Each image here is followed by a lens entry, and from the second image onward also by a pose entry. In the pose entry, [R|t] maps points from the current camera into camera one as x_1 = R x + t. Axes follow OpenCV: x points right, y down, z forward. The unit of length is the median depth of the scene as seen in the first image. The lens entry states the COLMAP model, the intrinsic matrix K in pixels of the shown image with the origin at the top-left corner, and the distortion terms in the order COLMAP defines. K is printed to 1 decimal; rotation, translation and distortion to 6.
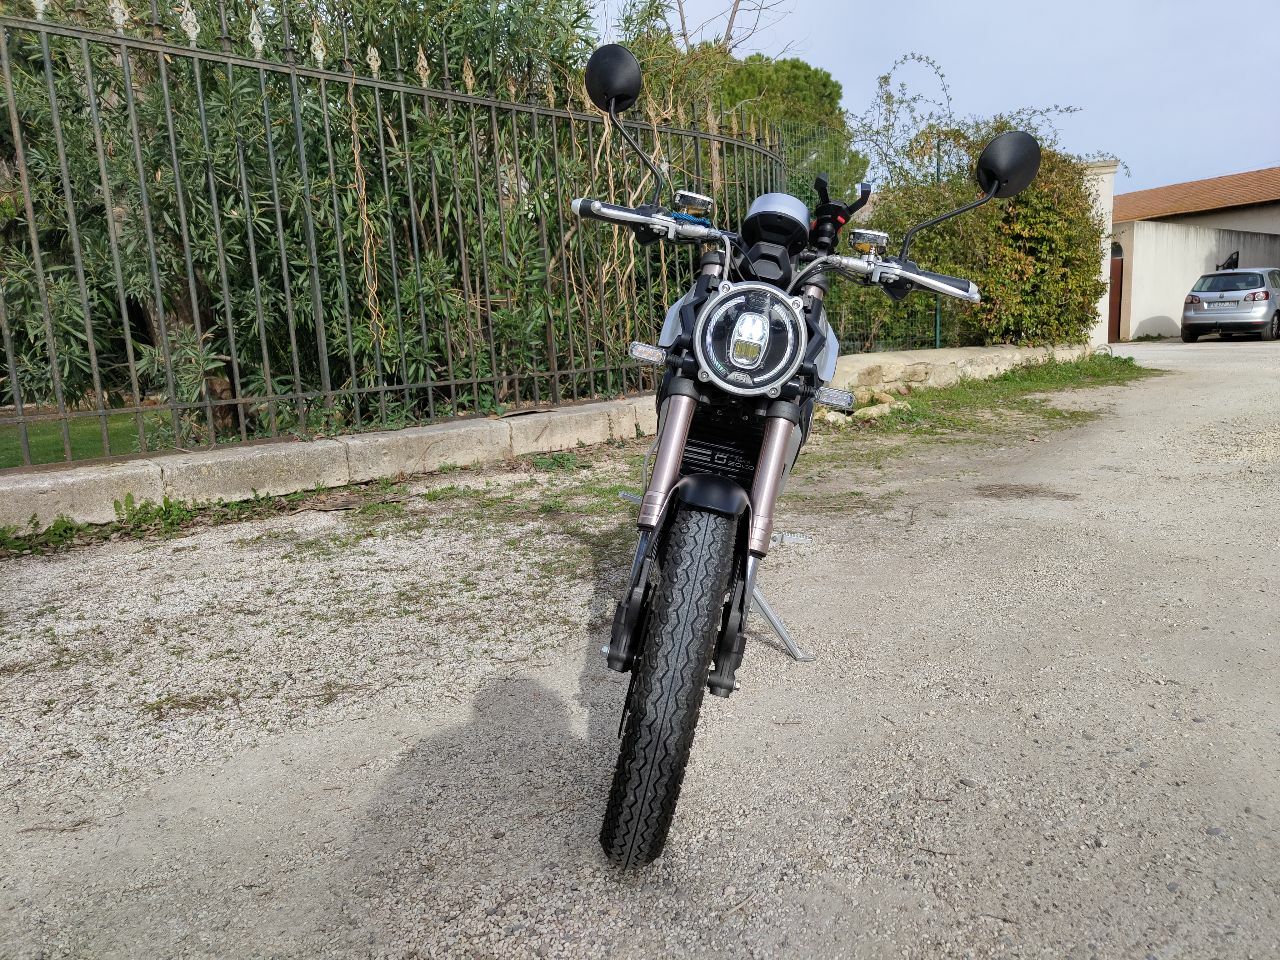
lens RADIAL K [[895.9, 0, 643.9], [0, 895.9, 478.9], [0, 0, 1]] dist [0.006072, 0.001283]
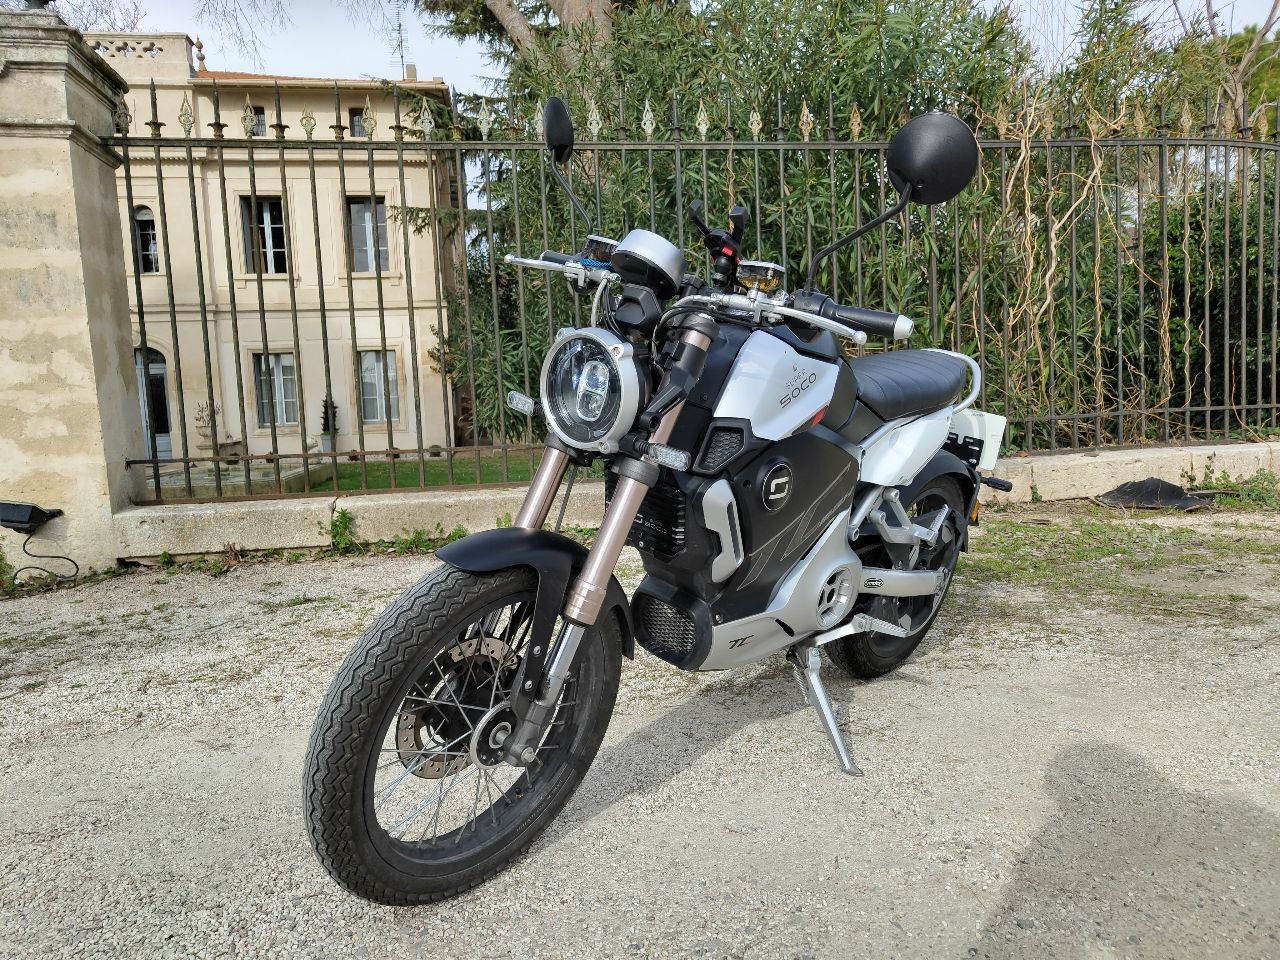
lens RADIAL K [[893.3, 0, 633.5], [0, 893.3, 500.5], [0, 0, 1]] dist [0.002038, 0.005356]
pose [[0.809571, 0.077600, -0.581871, 0.213565], [-0.094817, 0.995494, 0.000841, -0.014337], [0.579314, 0.054490, 0.813281, 0.085328]]
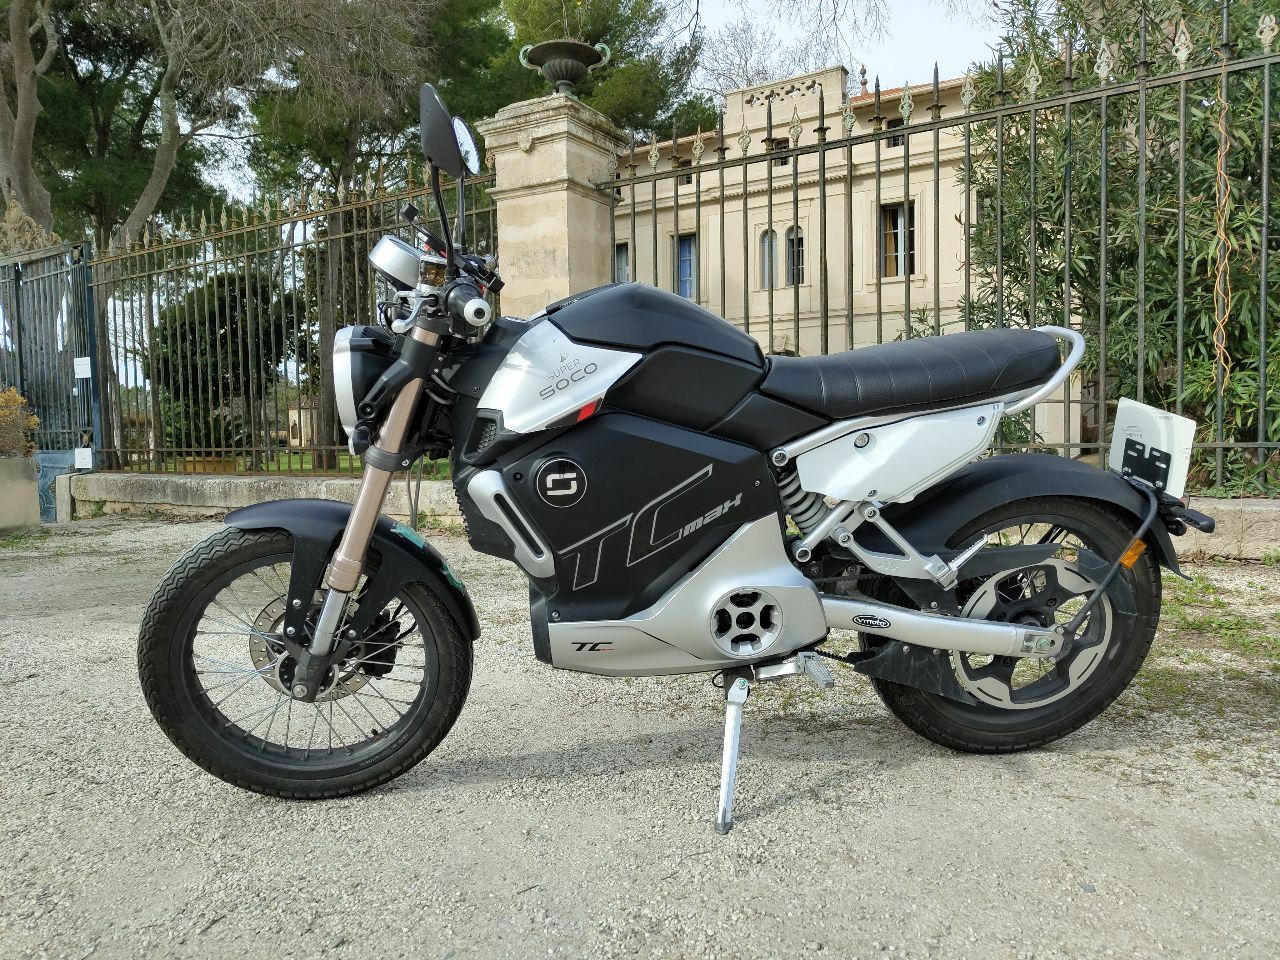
lens RADIAL K [[895.9, 0, 643.9], [0, 895.9, 478.9], [0, 0, 1]] dist [0.006072, 0.001283]
pose [[0.227174, 0.103716, -0.968316, 0.362234], [-0.150614, 0.986091, 0.070285, -0.049025], [0.962137, 0.129875, 0.239635, 0.317297]]
